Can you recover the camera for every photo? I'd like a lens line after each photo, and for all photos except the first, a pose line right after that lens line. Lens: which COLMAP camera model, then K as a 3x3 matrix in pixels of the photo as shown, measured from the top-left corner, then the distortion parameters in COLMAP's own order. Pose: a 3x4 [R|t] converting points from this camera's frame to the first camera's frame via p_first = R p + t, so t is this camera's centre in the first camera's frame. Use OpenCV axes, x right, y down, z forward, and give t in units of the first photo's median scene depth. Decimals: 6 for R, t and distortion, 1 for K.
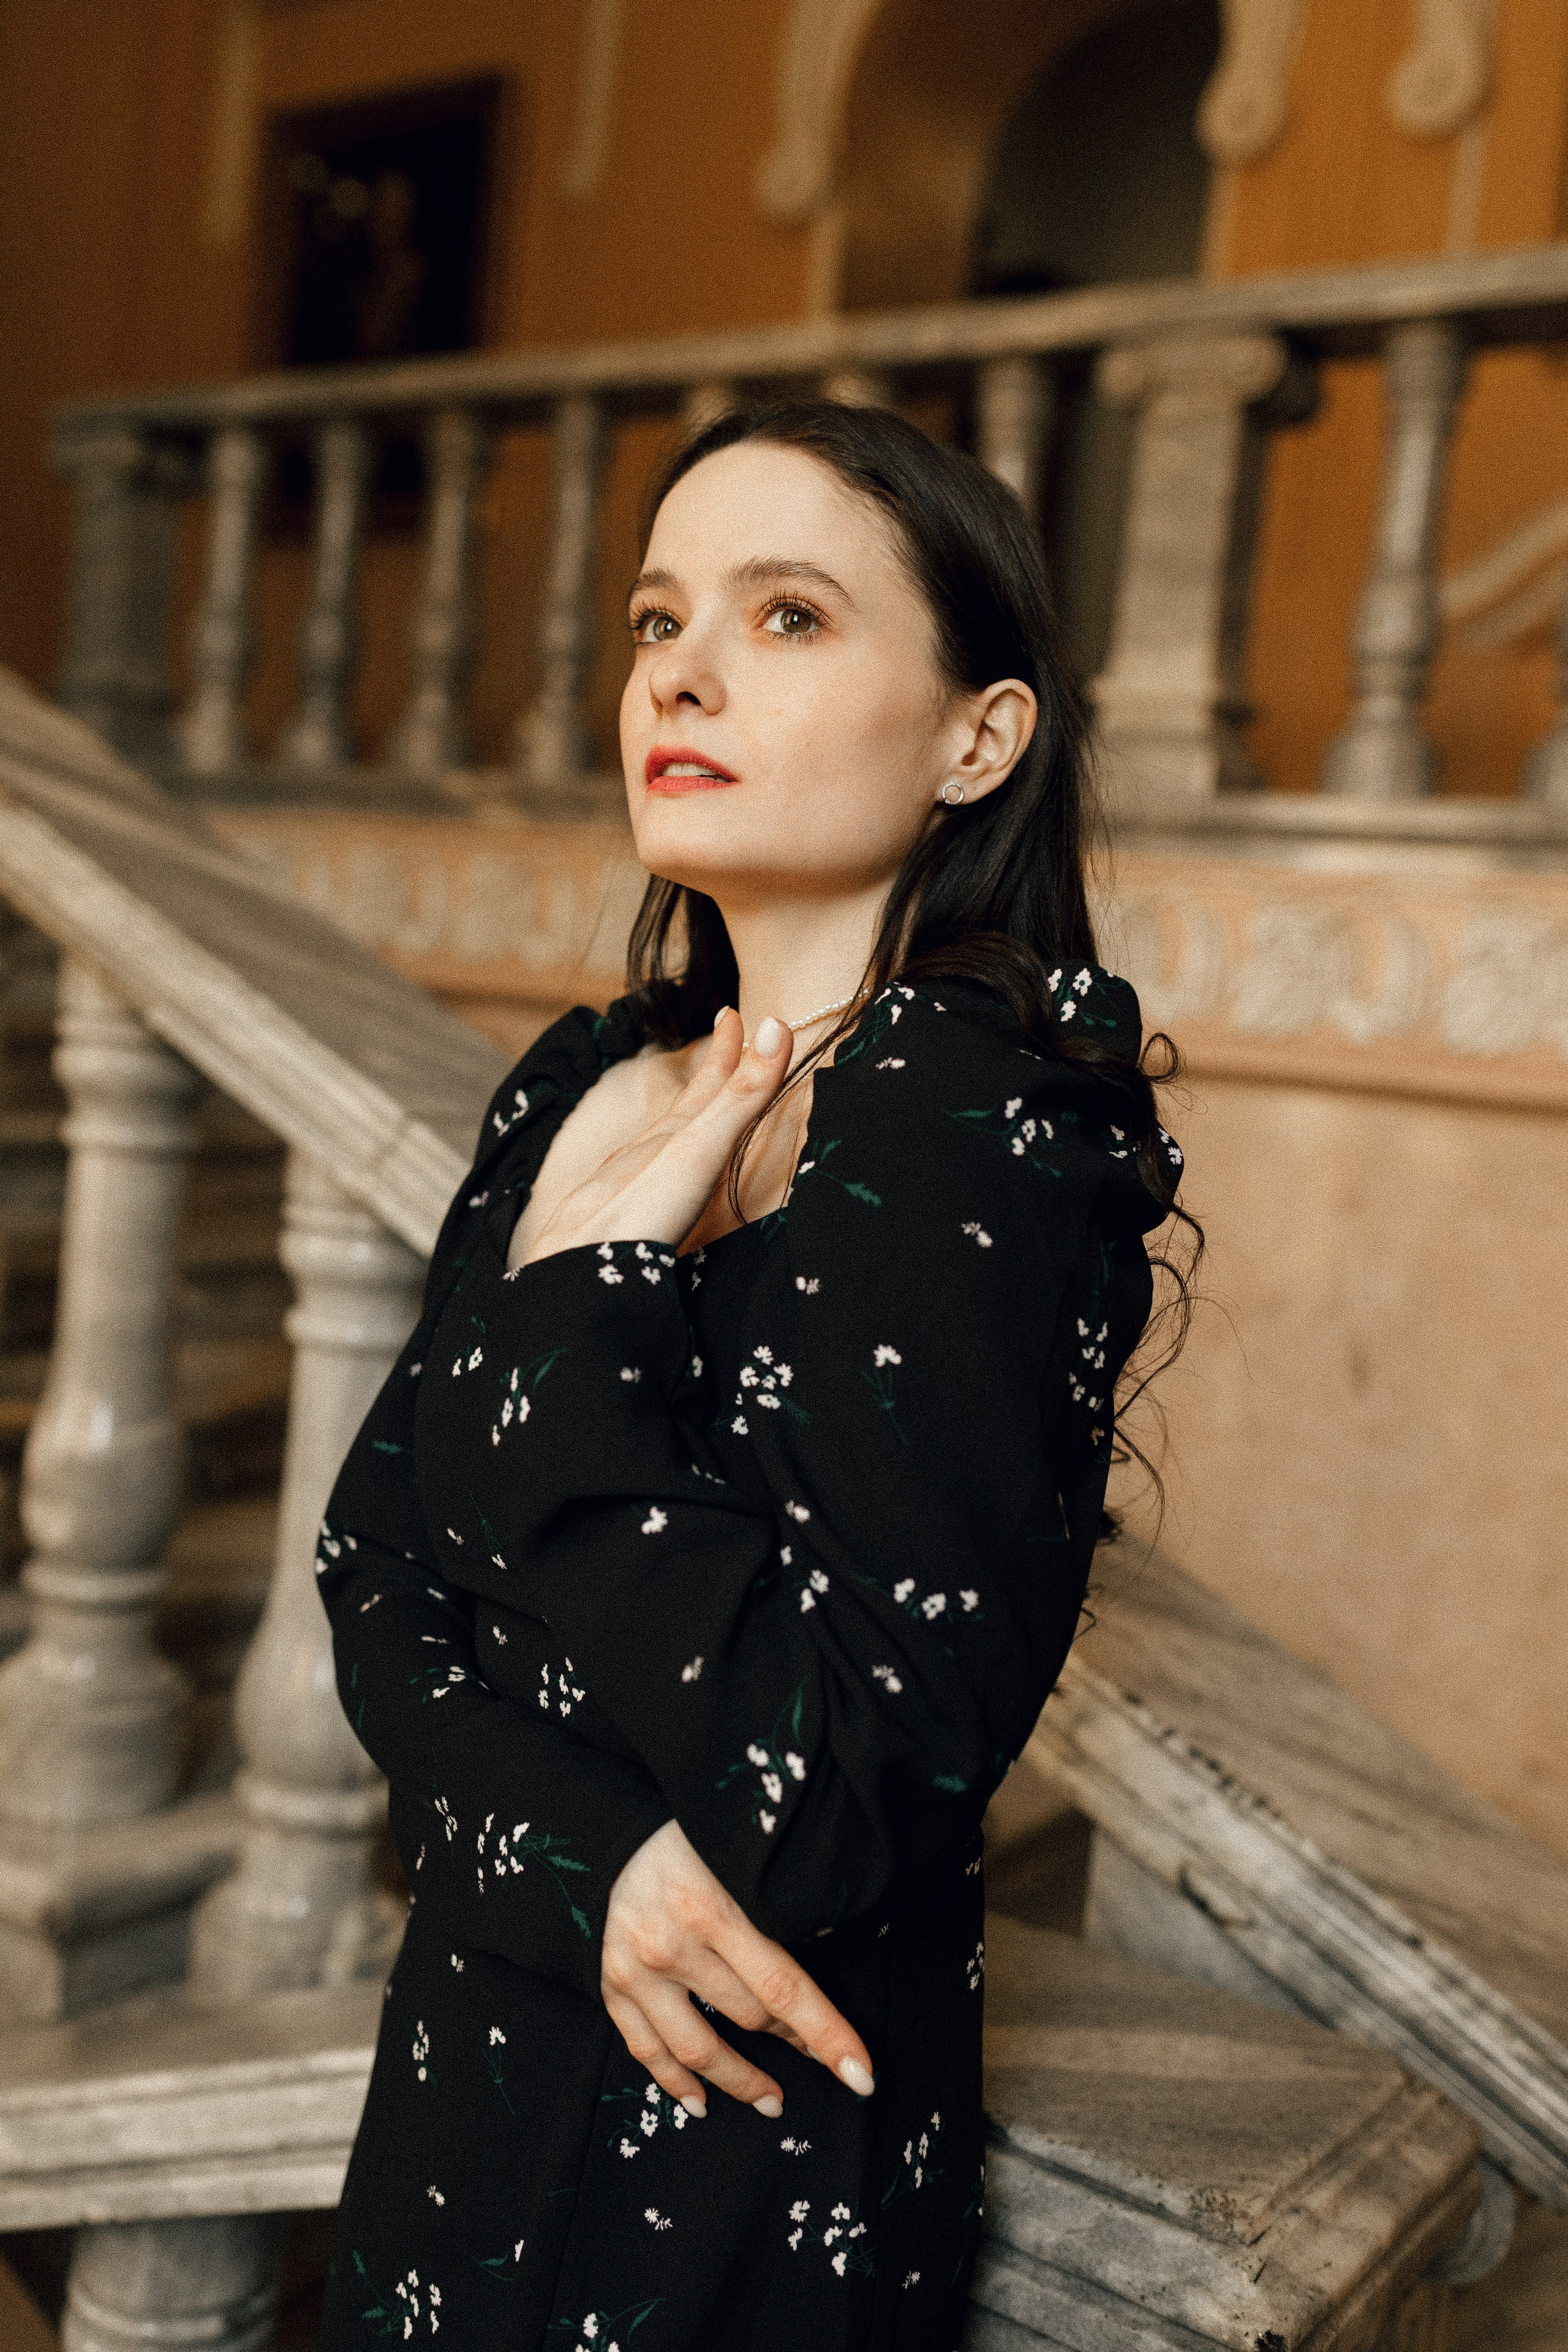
lens RADIAL K [[2243.1, 0, 768.5], [0, 2243.1, 1168.3], [0, 0, 1]] dist [0.003774, 0.010679]
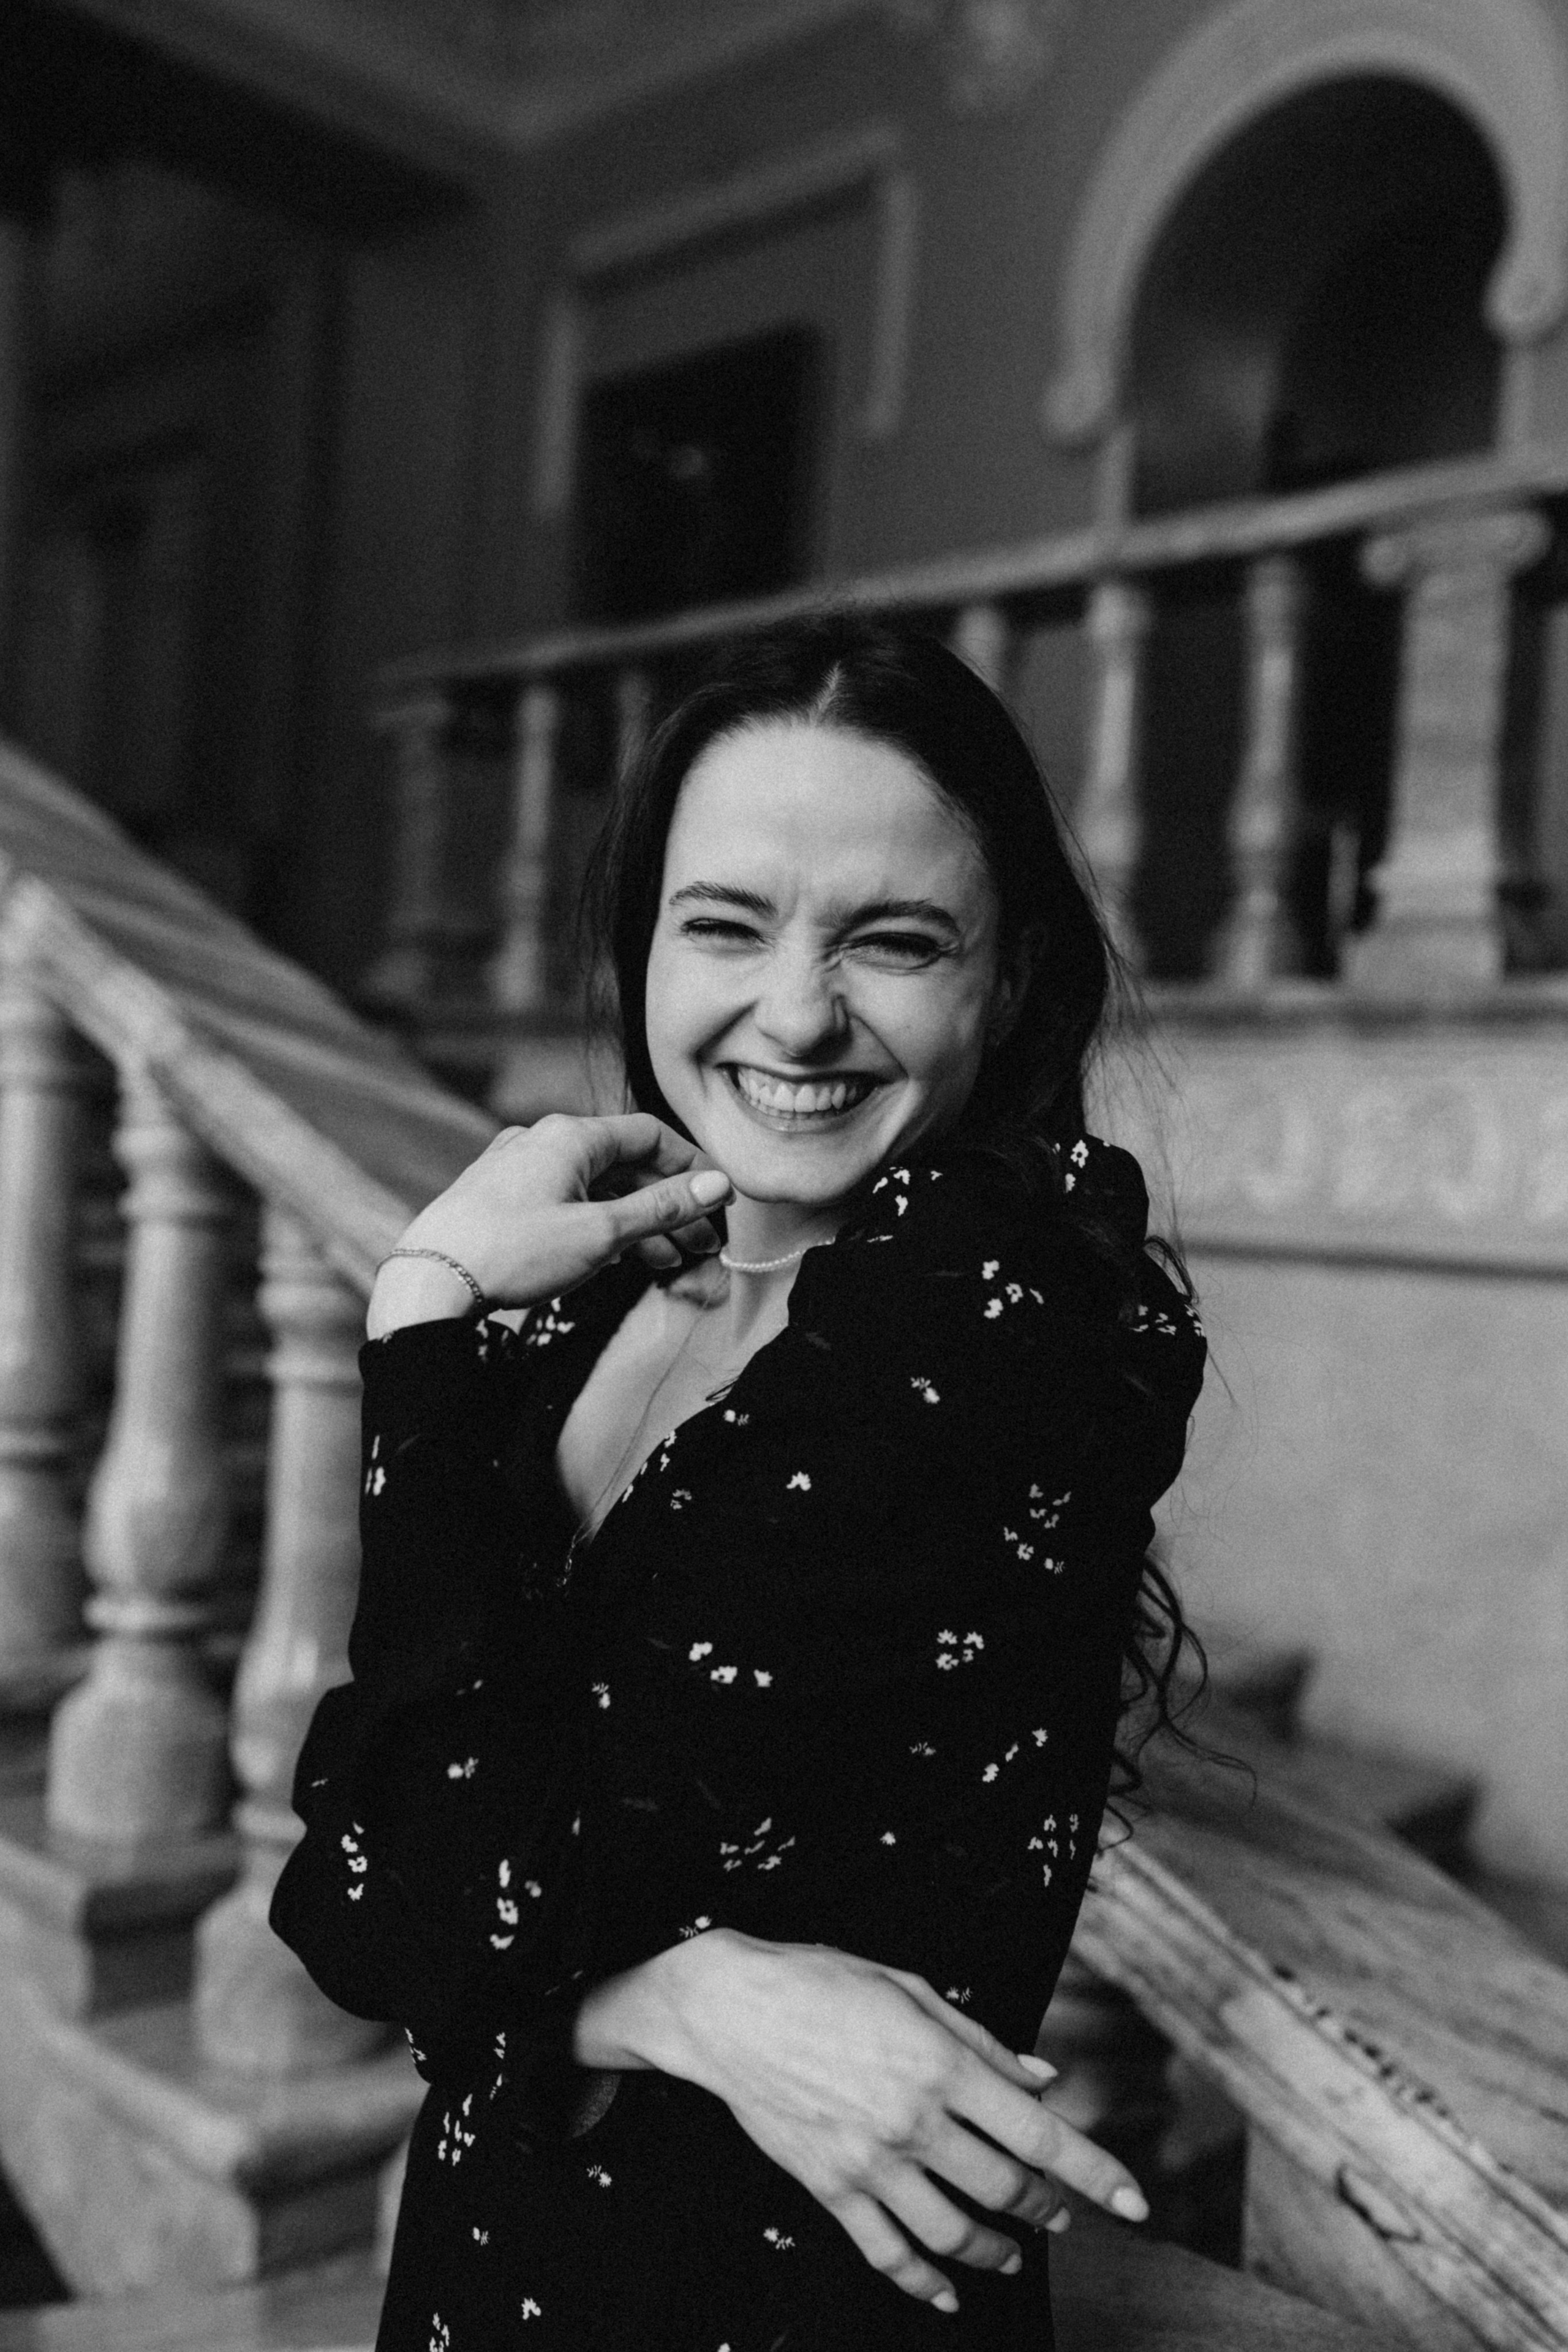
lens RADIAL K [[2238.1, 0, 784.0], [0, 2238.1, 1176.0], [0, 0, 1]] dist [0.006040, -0.001193]
pose [[0.985743, -0.039209, -0.163625, 0.127277], [0.024173, 0.995383, -0.092890, -0.004386], [0.166512, 0.087610, 0.982140, 0.052395]]
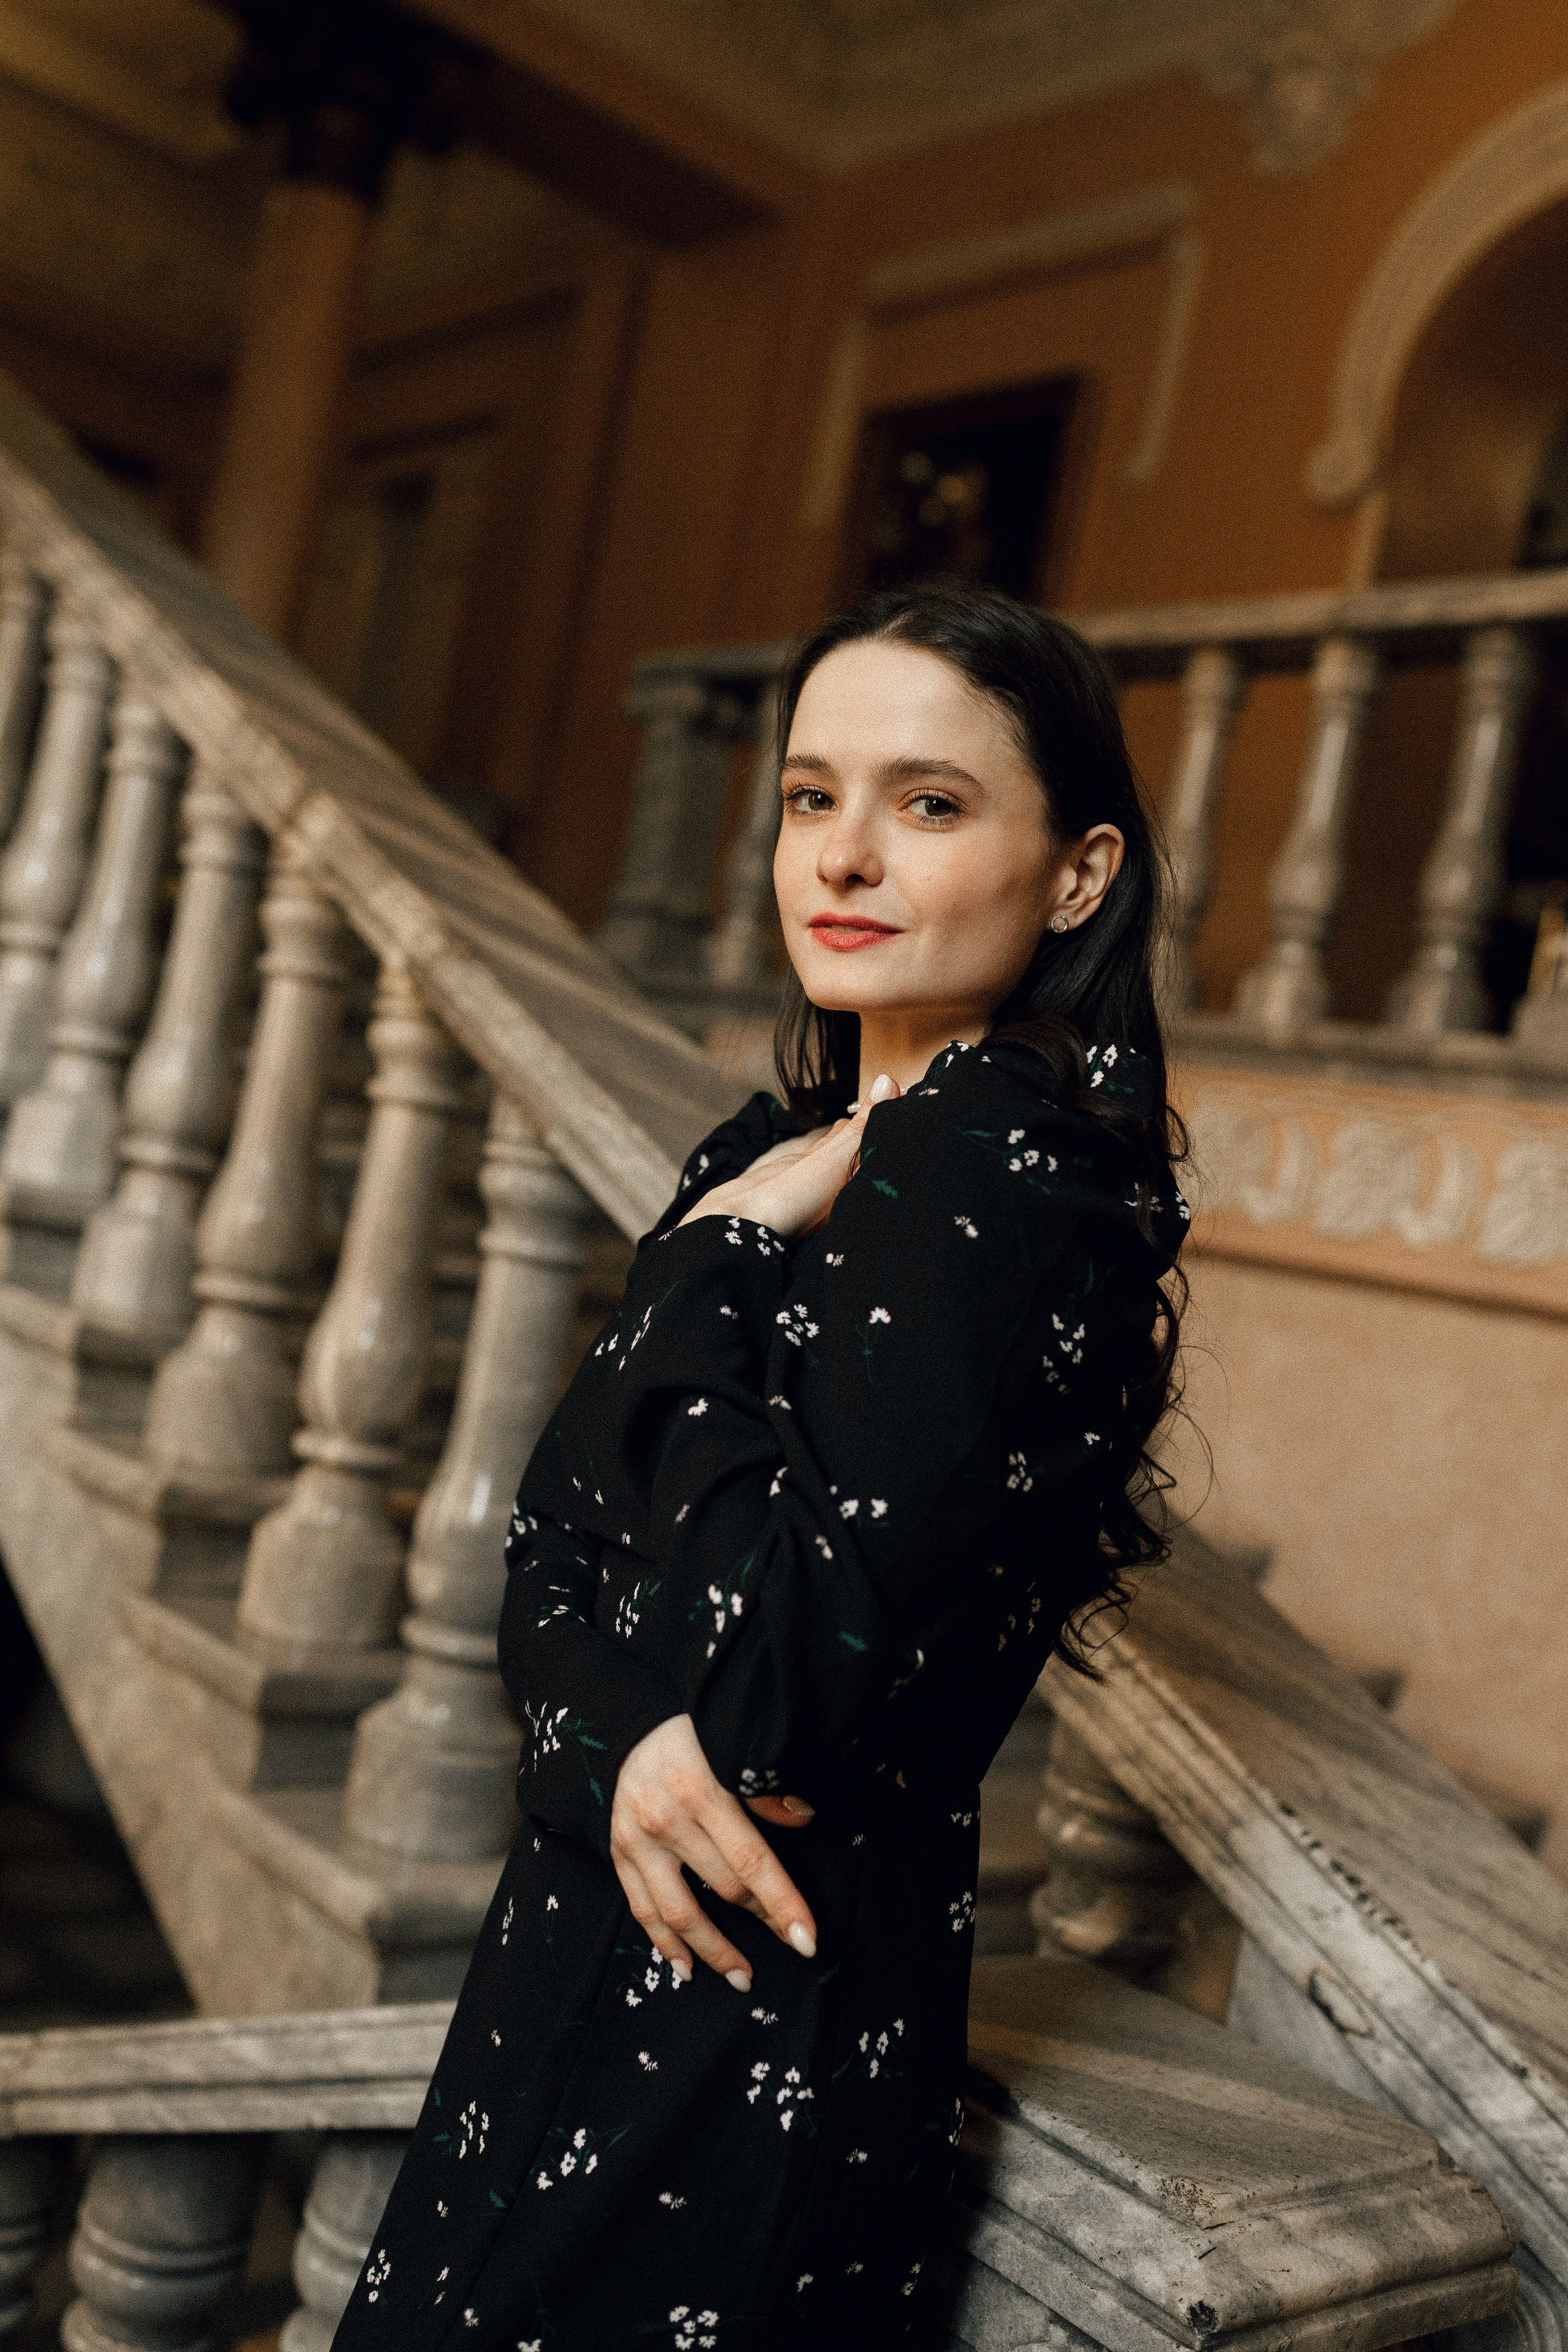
lens RADIAL K [[2241.7, 0, 788.6], [0, 2241.7, 1169.8], [0, 0, 1]] dist [0.010550, -0.009800]
pose [[0.967016, 0.078592, -0.242289, 0.171565], [-0.106092, 0.989048, -0.102613, 0.073326], [0.231571, 0.124933, 0.964762, -0.115724]]
